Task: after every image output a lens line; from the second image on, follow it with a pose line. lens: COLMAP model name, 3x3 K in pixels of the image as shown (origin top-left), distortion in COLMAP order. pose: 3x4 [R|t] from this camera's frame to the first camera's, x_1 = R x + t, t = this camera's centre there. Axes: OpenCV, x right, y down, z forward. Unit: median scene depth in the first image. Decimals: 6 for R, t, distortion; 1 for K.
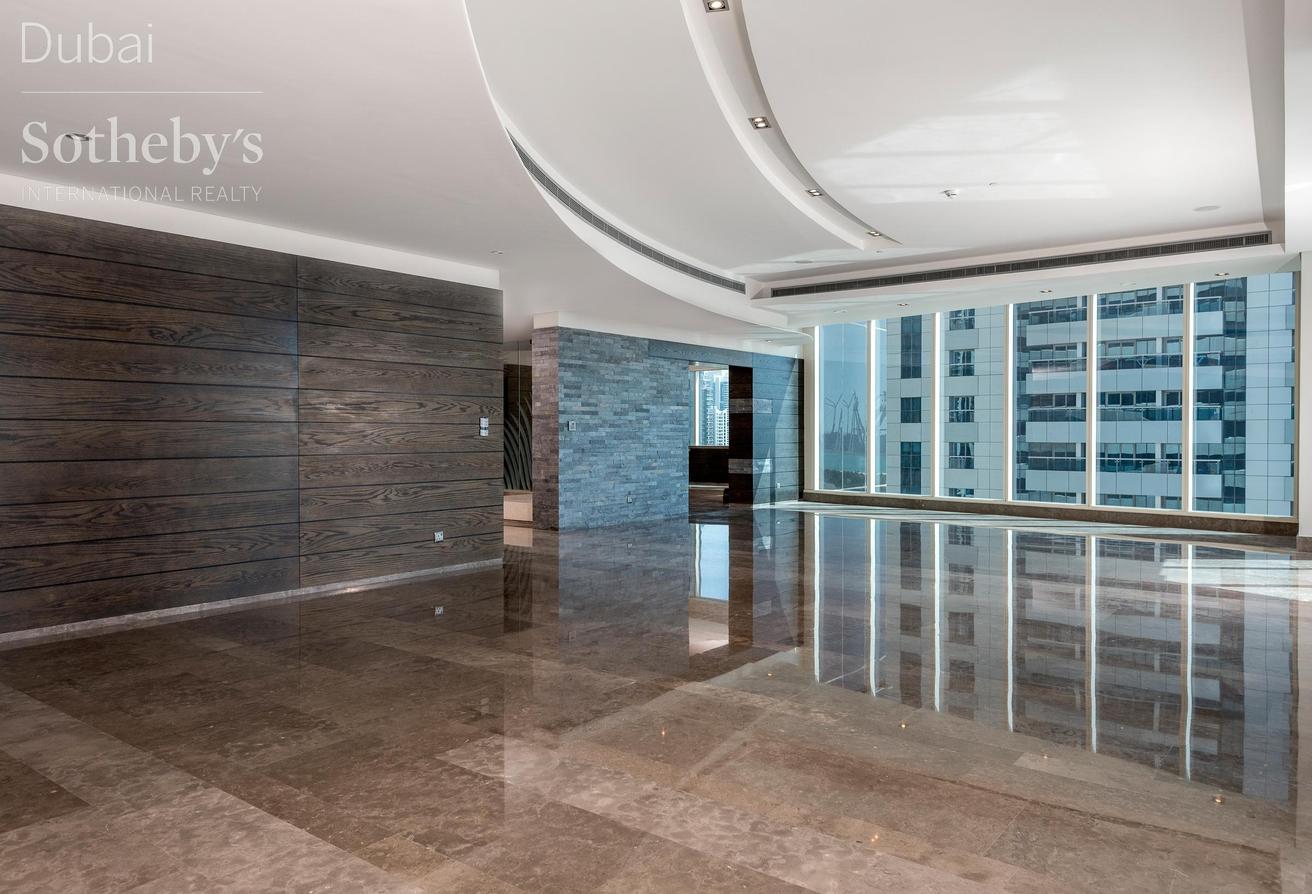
lens RADIAL K [[883.4, 0, 662.0], [0, 883.4, 440.2], [0, 0, 1]] dist [0.041547, -0.005925]
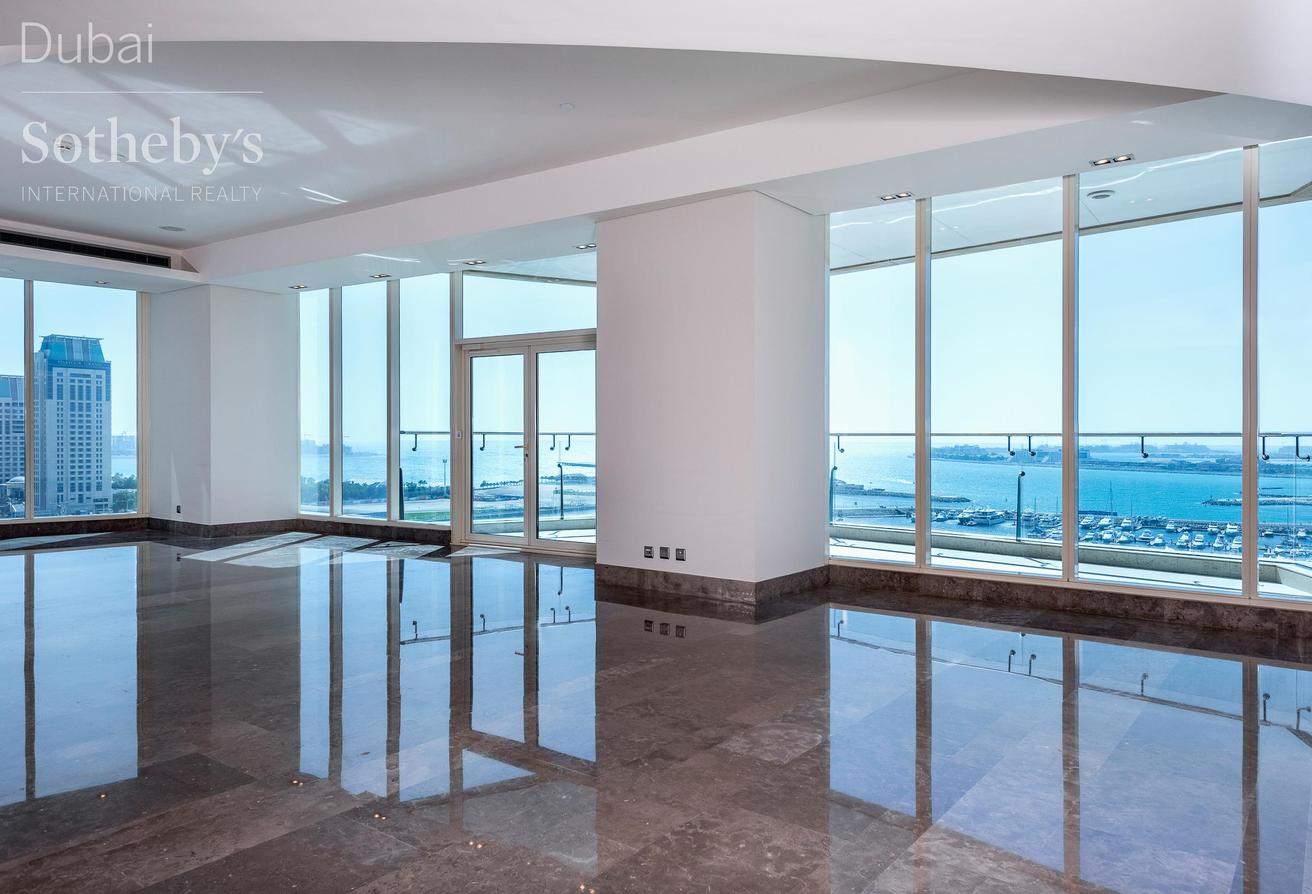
lens RADIAL K [[883.4, 0, 660.4], [0, 883.4, 447.7], [0, 0, 1]] dist [0.041547, -0.005925]
pose [[-0.019138, -0.004846, 0.999805, -1.232147], [0.000146, 0.999988, 0.004850, -0.002951], [-0.999817, 0.000239, -0.019137, 1.144927]]
